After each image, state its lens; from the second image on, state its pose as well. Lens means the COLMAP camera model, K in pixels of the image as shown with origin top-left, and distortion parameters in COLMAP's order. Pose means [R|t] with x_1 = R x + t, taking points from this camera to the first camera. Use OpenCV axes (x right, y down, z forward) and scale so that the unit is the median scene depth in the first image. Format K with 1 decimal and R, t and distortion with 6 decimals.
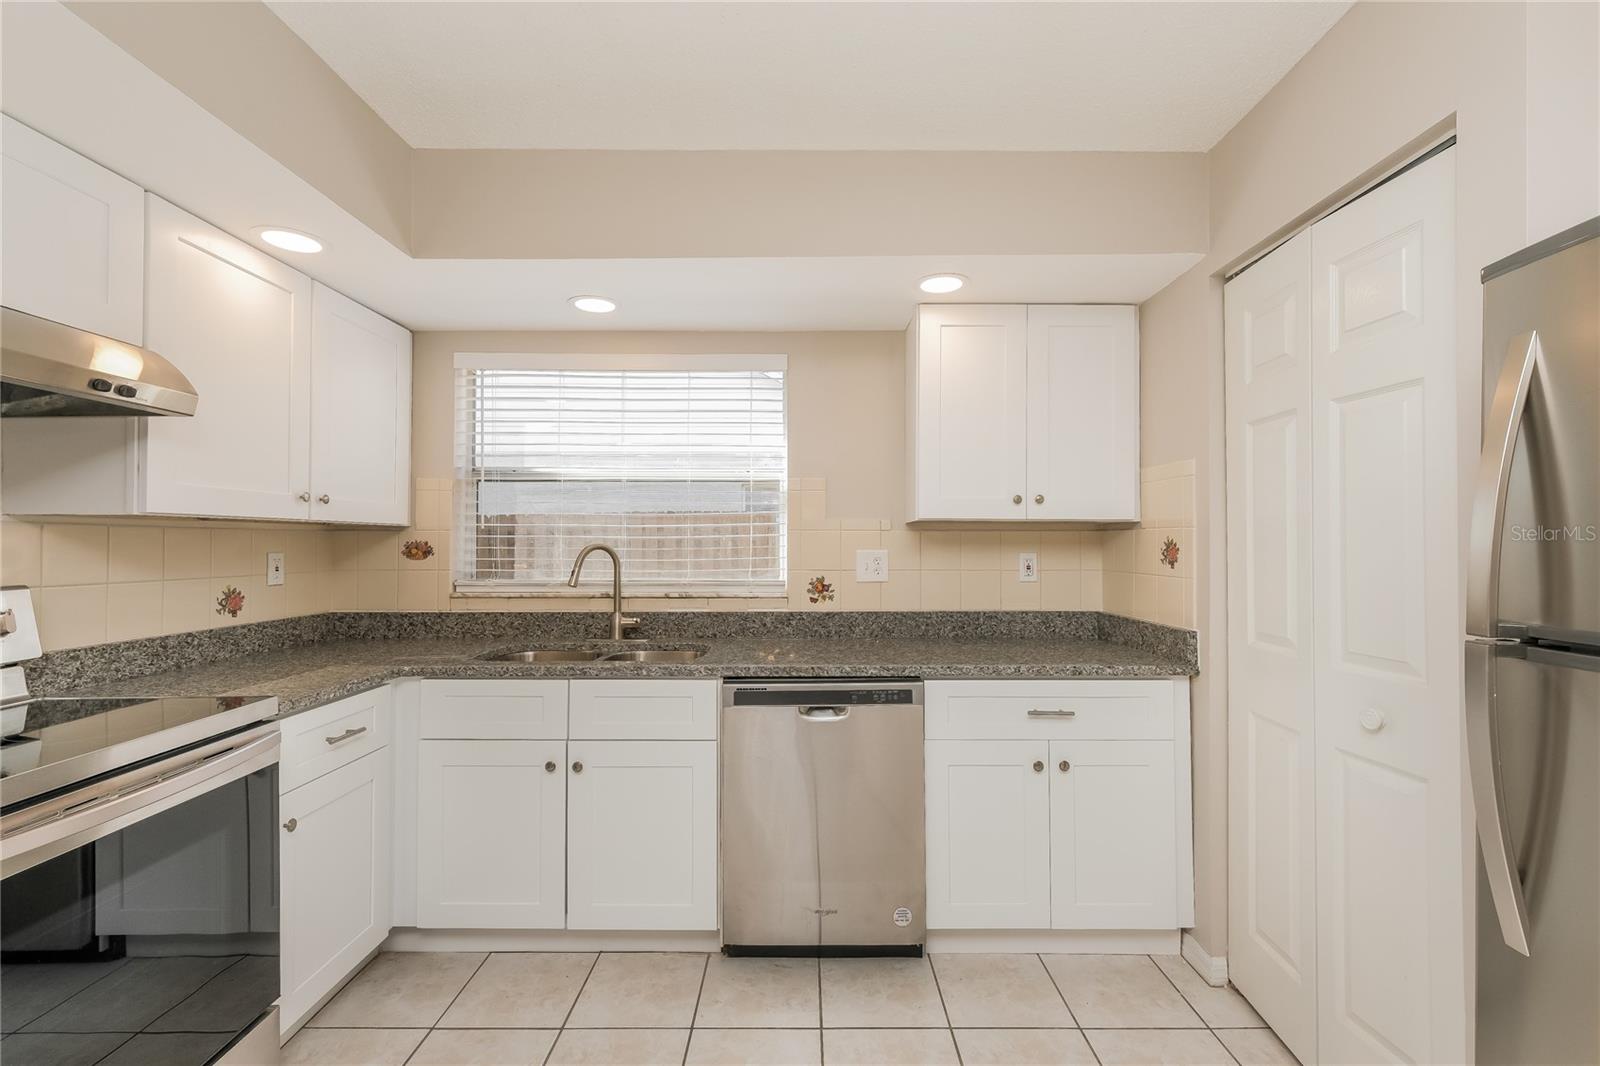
lens RADIAL K [[696.5, 0, 806.0], [0, 696.5, 533.8], [0, 0, 1]] dist [0.005016, 0.000324]
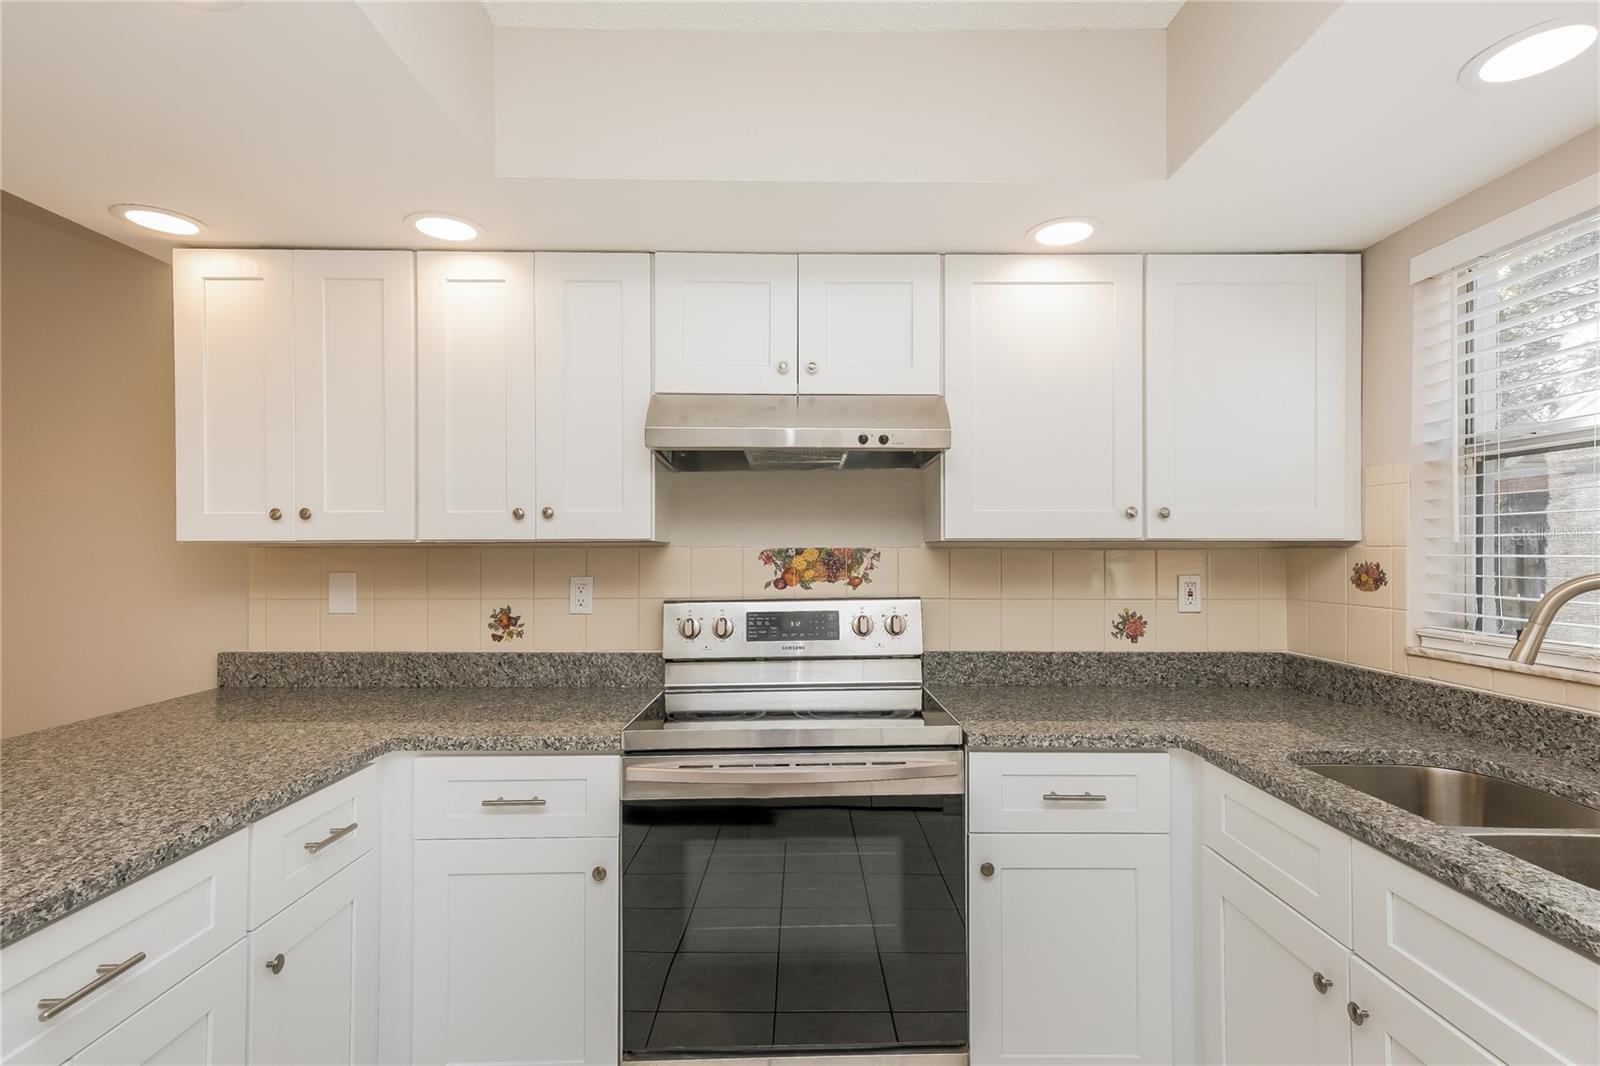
lens RADIAL K [[782.4, 0, 808.0], [0, 782.4, 546.1], [0, 0, 1]] dist [0.025801, 0.000525]
pose [[0.016981, -0.010421, -0.999802, 0.220392], [0.012796, 0.999866, -0.010204, -0.005206], [0.999774, -0.012620, 0.017112, 0.520907]]
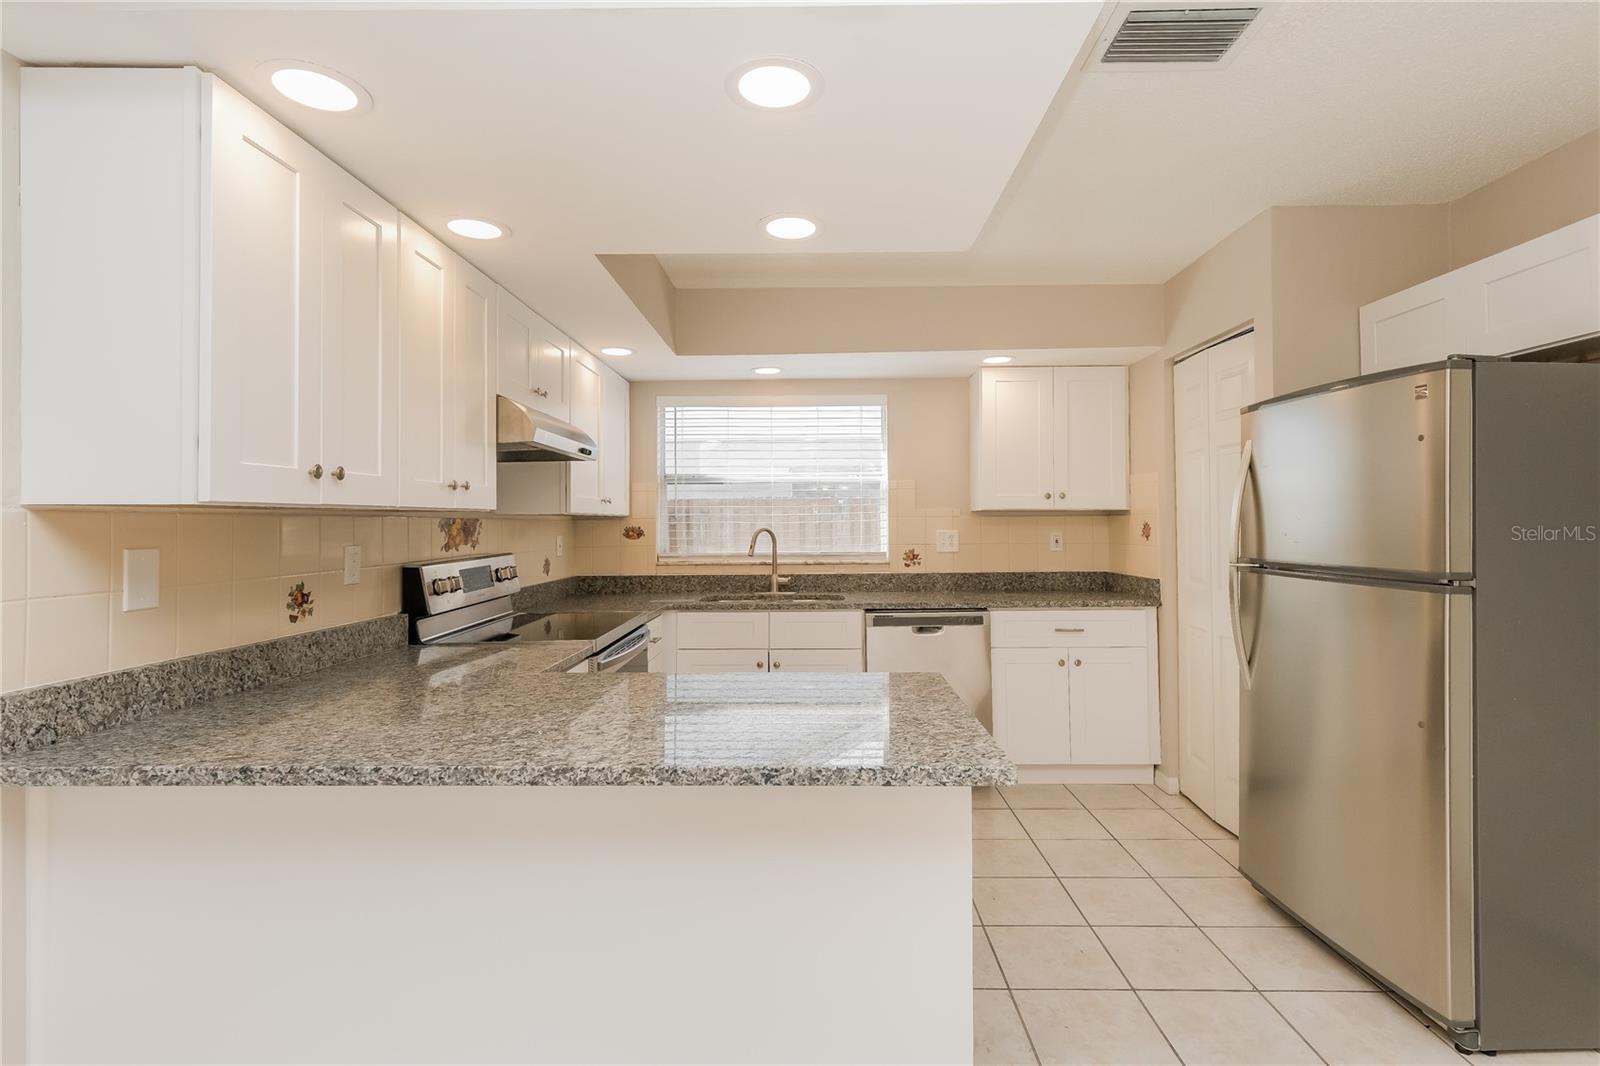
lens RADIAL K [[782.4, 0, 808.2], [0, 782.4, 511.2], [0, 0, 1]] dist [0.025801, 0.000525]
pose [[0.999864, -0.008485, -0.014114, -0.195500], [0.008452, 0.999961, -0.002458, -0.016527], [0.014134, 0.002338, 0.999897, -0.717455]]
